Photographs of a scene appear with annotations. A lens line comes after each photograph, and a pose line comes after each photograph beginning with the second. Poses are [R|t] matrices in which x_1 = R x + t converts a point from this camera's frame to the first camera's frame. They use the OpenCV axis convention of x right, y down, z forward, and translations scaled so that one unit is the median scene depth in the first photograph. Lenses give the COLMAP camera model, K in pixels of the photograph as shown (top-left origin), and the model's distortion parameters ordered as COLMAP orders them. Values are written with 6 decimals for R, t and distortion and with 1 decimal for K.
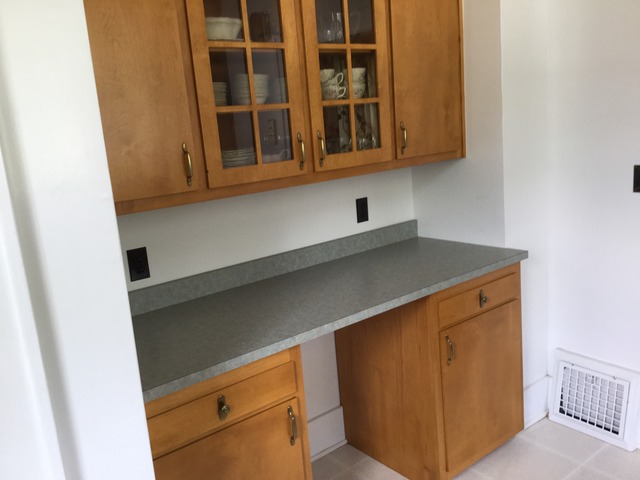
lens RADIAL K [[570.9, 0, 320.6], [0, 570.9, 238.8], [0, 0, 1]] dist [0.117782, -0.233714]
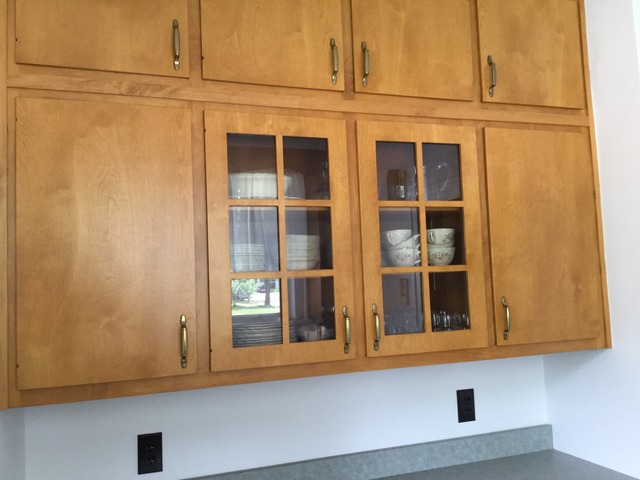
lens RADIAL K [[570.9, 0, 320.6], [0, 570.9, 238.8], [0, 0, 1]] dist [0.117782, -0.233714]
pose [[0.943636, 0.018574, -0.330464, 0.172811], [-0.102642, 0.965624, -0.238819, -0.074794], [0.314668, 0.259278, 0.913104, 0.220471]]
